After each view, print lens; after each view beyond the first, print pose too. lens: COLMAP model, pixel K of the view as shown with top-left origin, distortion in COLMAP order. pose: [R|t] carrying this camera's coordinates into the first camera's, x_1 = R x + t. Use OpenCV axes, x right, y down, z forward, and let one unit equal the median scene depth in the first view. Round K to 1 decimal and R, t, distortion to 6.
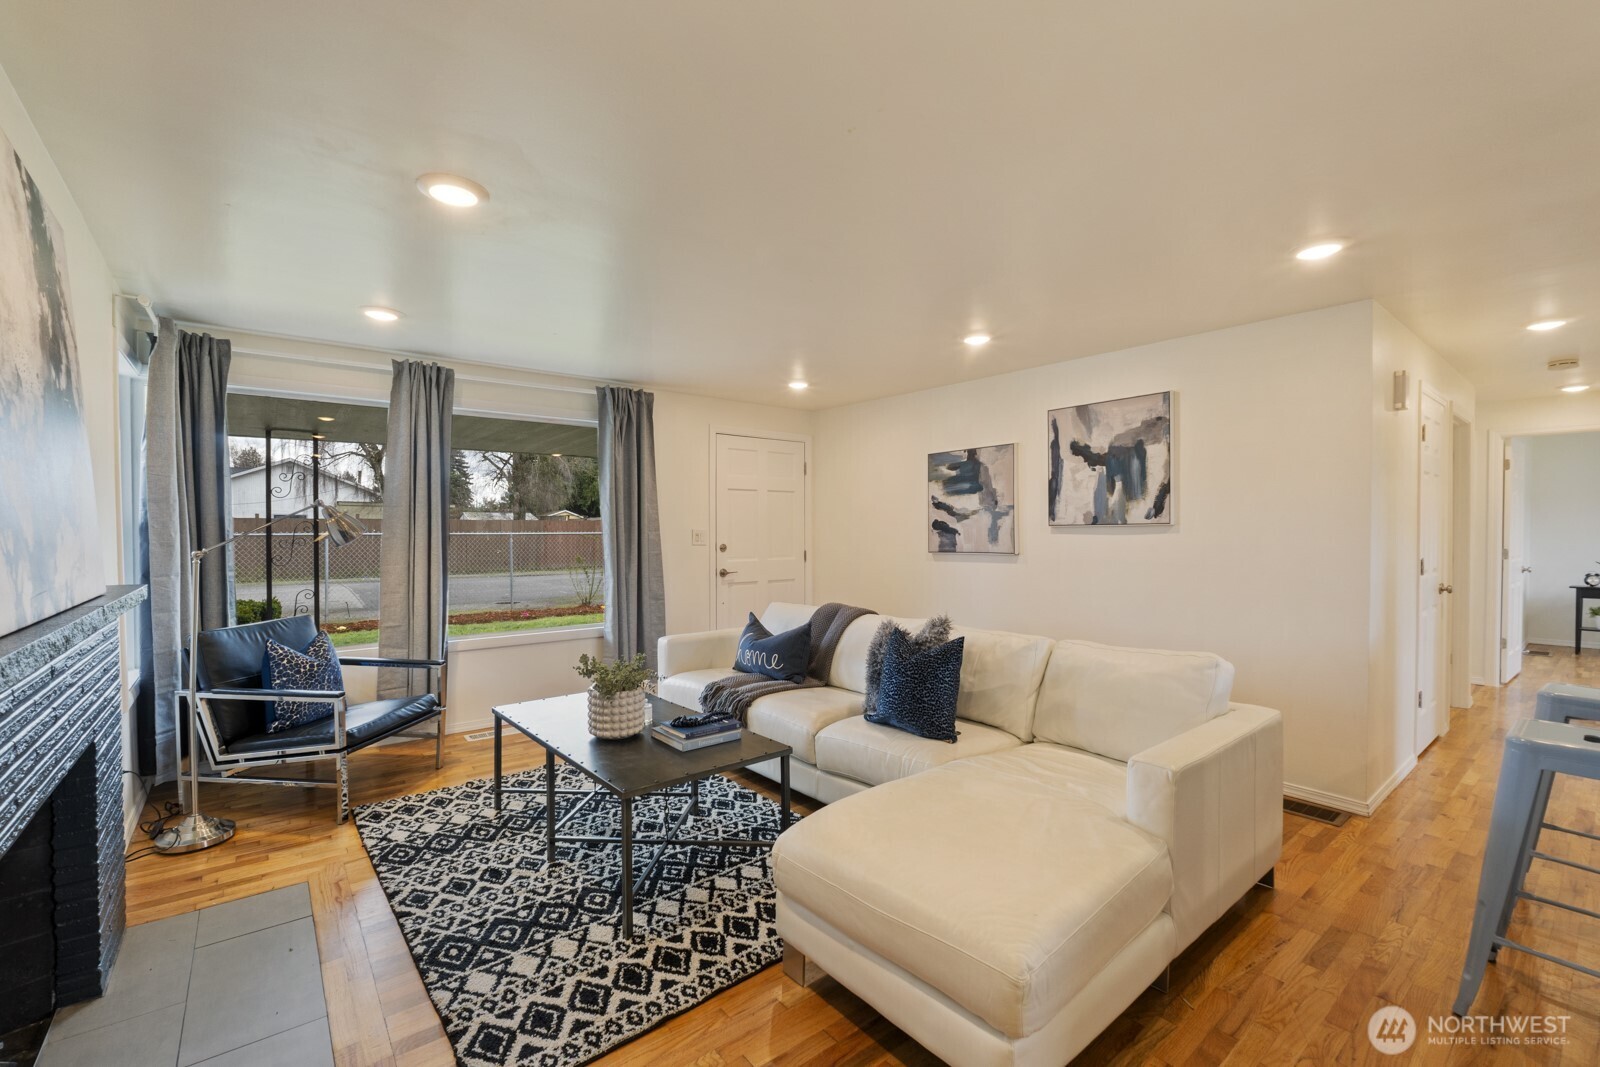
lens RADIAL K [[683.2, 0, 800.0], [0, 683.2, 533.5], [0, 0, 1]] dist [-0.006636, 0.000020]
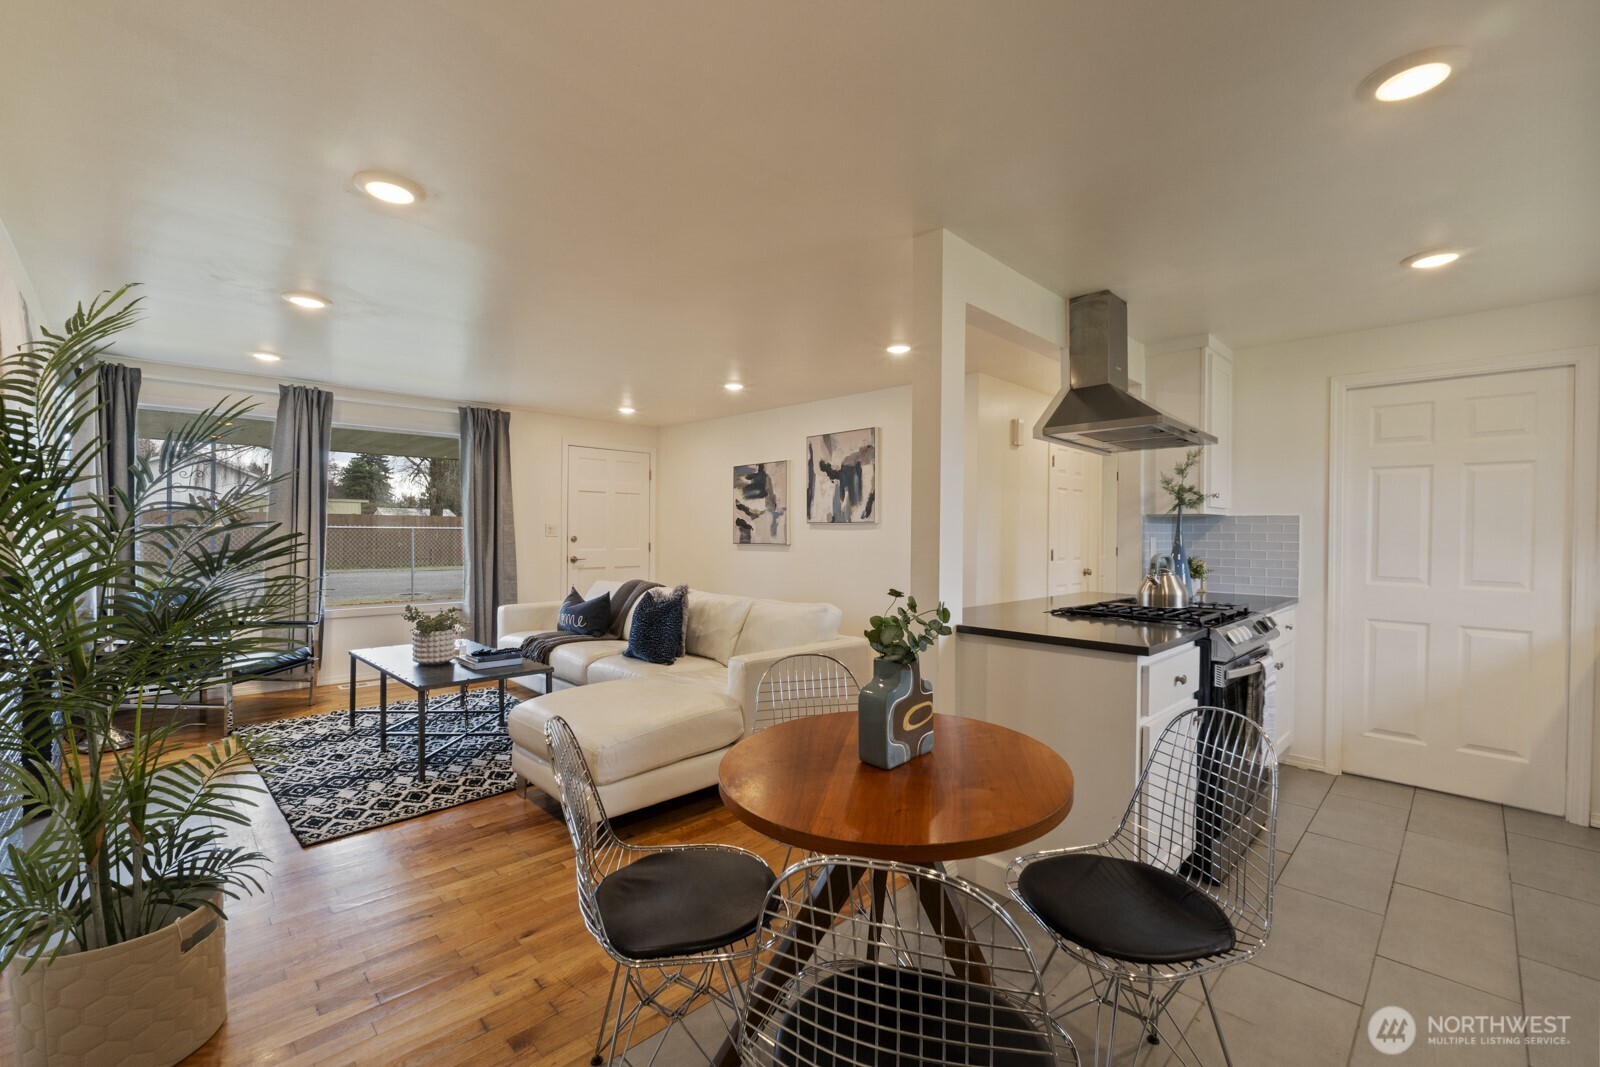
lens RADIAL K [[665.2, 0, 801.8], [0, 665.2, 530.4], [0, 0, 1]] dist [-0.008337, -0.000273]
pose [[0.994360, 0.011513, 0.105435, 0.236462], [-0.010991, 0.999924, -0.005536, 0.010774], [-0.105490, 0.004346, 0.994411, -0.316914]]
